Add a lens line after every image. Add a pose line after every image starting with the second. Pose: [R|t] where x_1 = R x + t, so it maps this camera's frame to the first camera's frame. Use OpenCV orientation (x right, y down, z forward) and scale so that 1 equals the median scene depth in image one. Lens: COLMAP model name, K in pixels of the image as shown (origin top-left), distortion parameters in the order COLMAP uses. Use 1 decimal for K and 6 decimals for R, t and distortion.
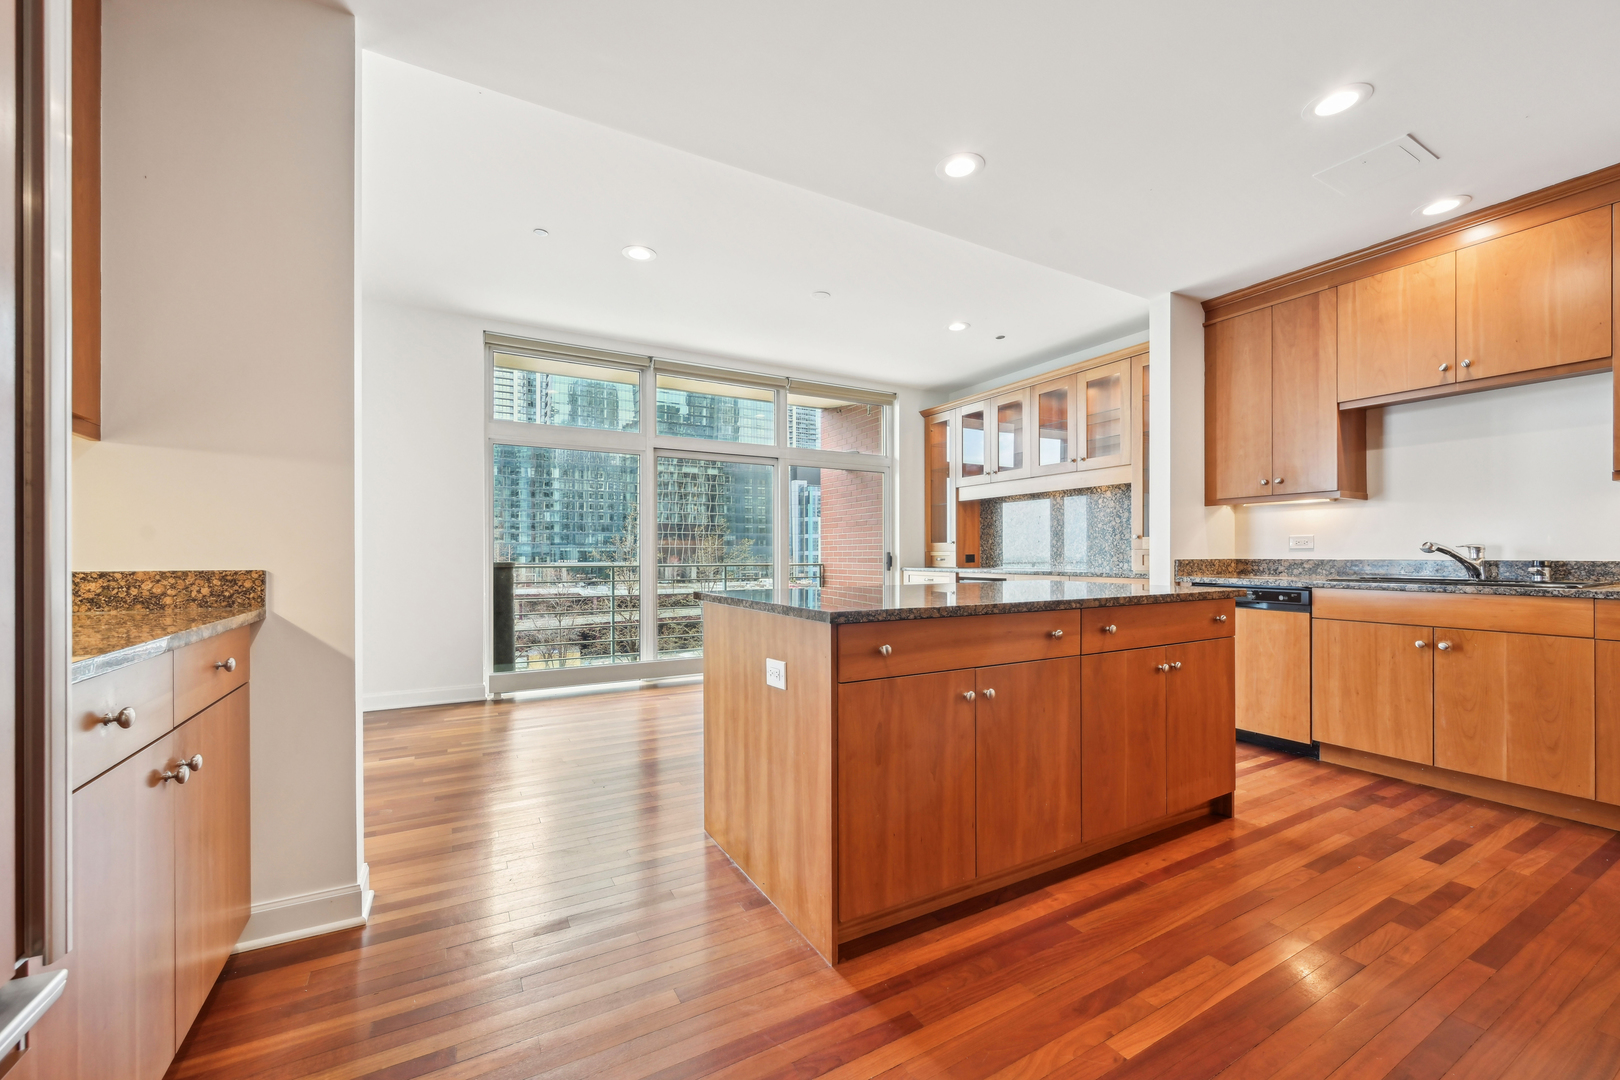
lens RADIAL K [[649.1, 0, 803.8], [0, 649.1, 547.4], [0, 0, 1]] dist [0.001162, 0.000165]
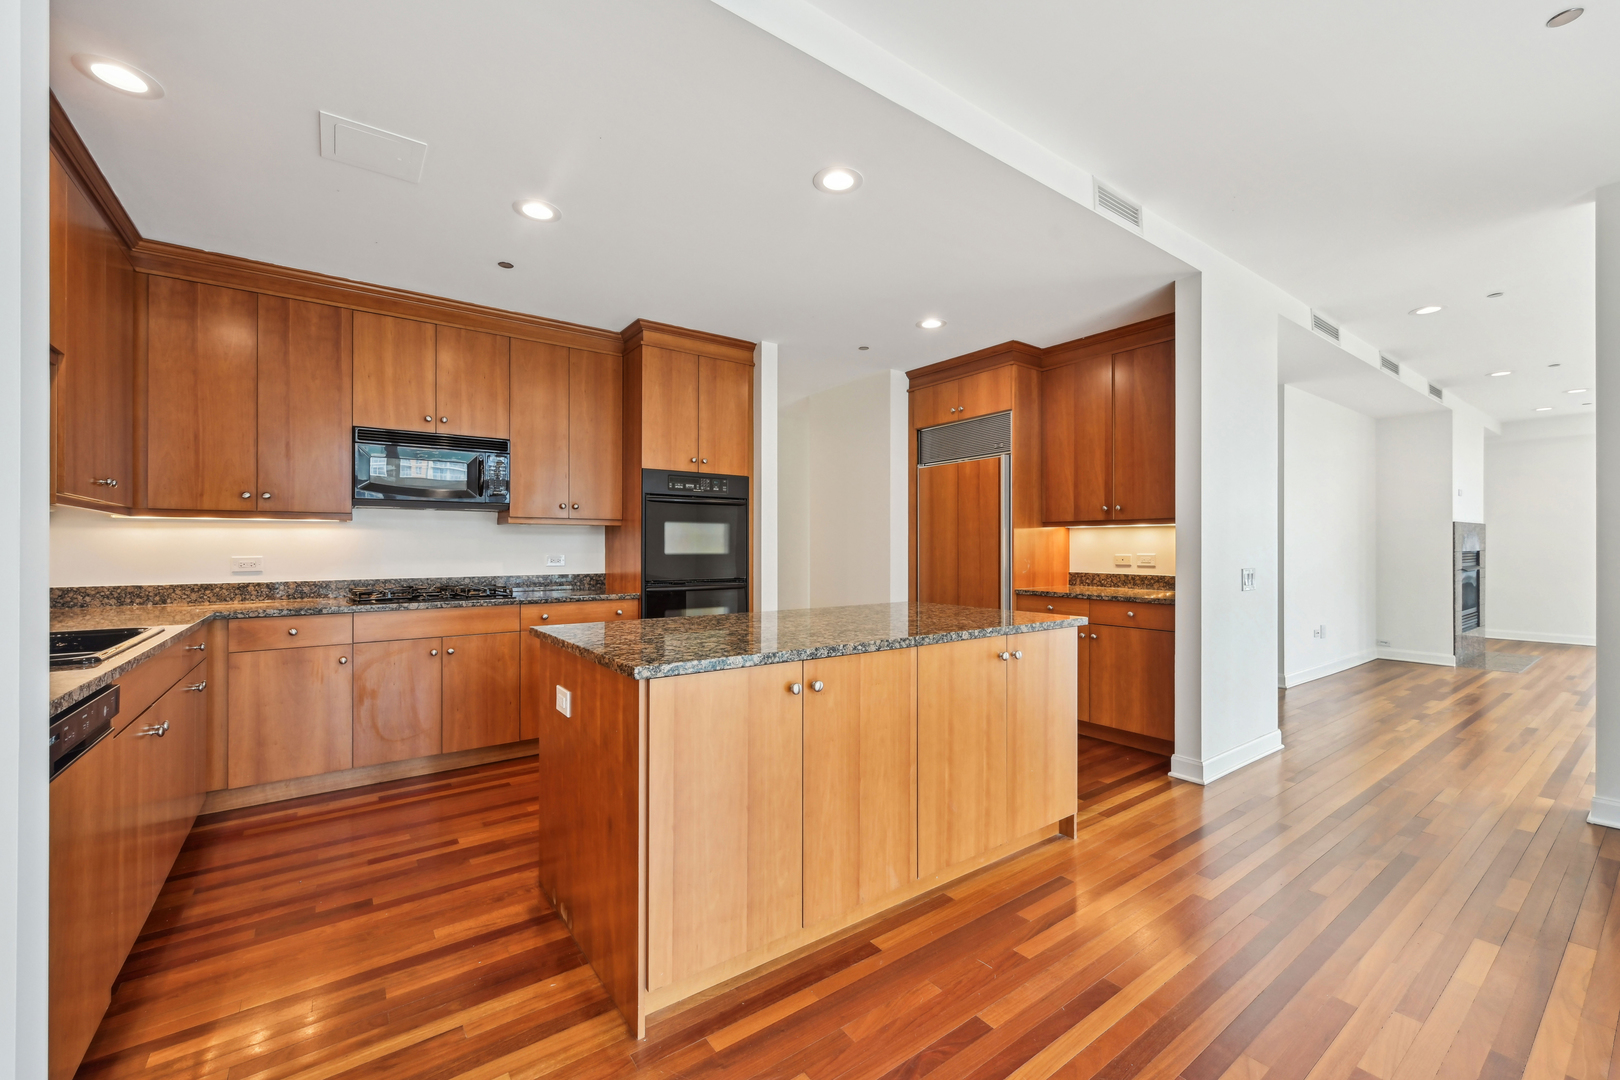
lens RADIAL K [[649.1, 0, 803.8], [0, 649.1, 547.4], [0, 0, 1]] dist [0.001162, 0.000165]
pose [[-0.994505, -0.001373, -0.104678, 0.074201], [-0.000495, 0.999964, -0.008414, -0.008000], [0.104685, -0.008316, -0.994471, 0.370349]]
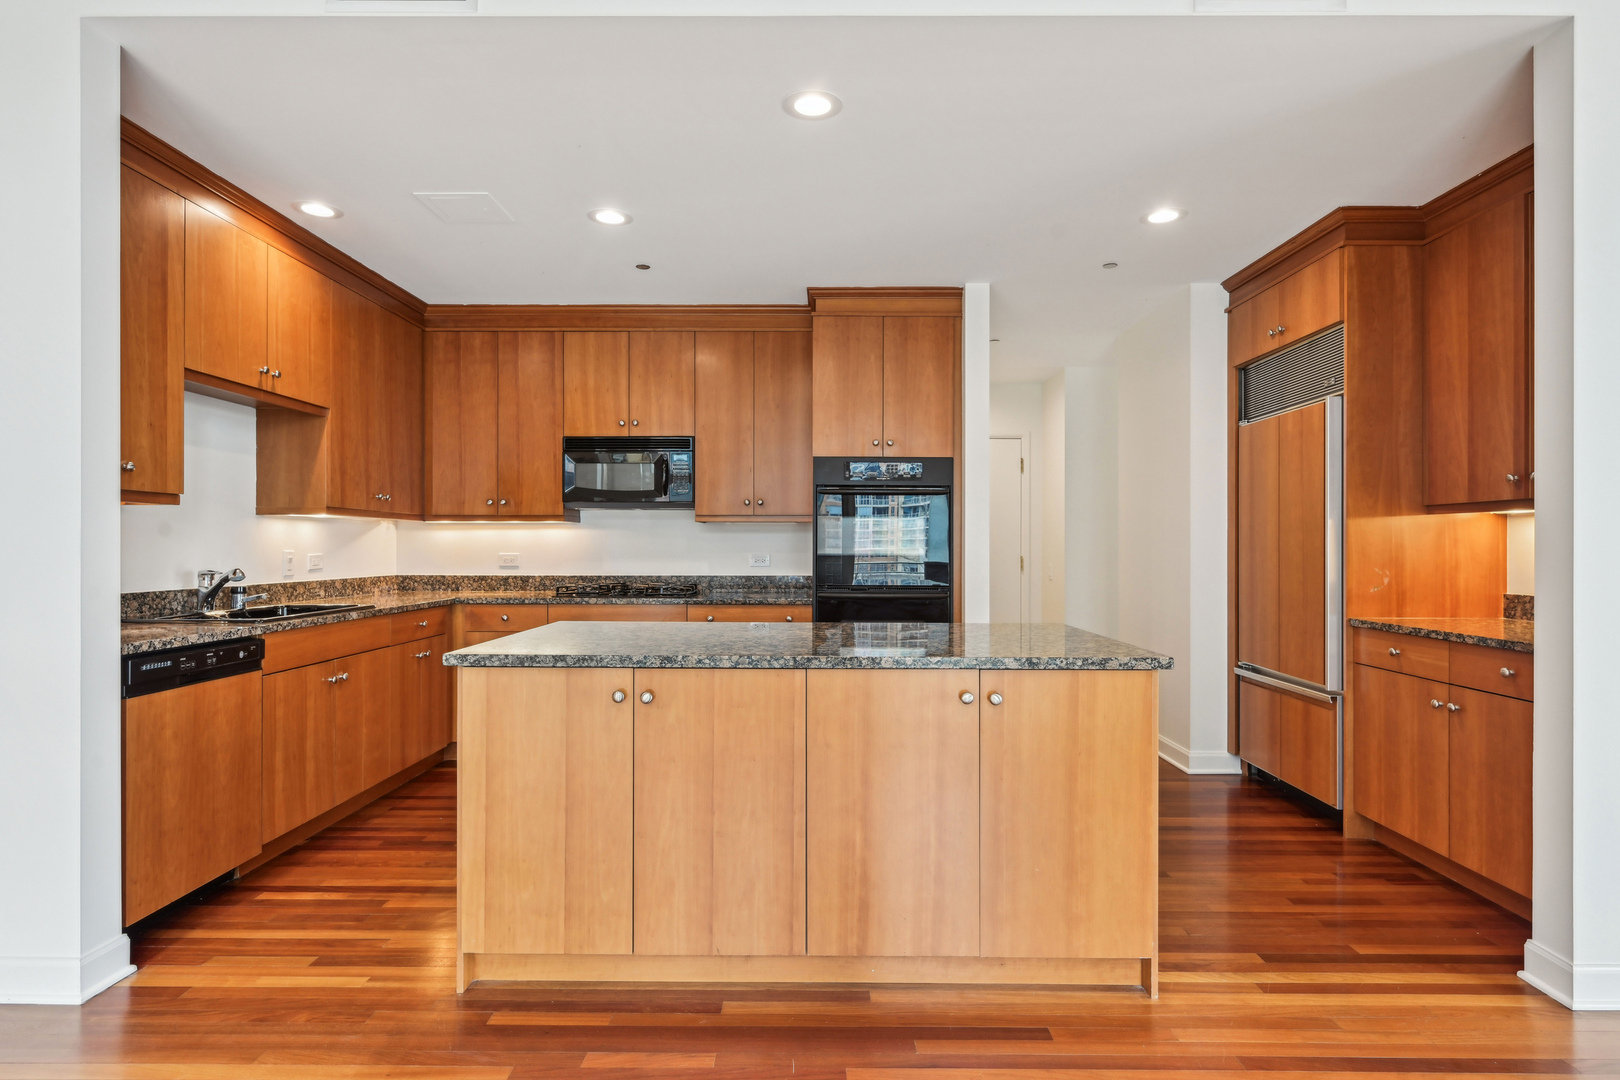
lens RADIAL K [[835.8, 0, 810.8], [0, 835.8, 550.4], [0, 0, 1]] dist [0.001833, 0.001237]
pose [[-0.863258, -0.006993, 0.504714, -0.050931], [-0.008739, 0.999961, -0.001093, -0.008612], [-0.504687, -0.005354, -0.863286, 0.358730]]
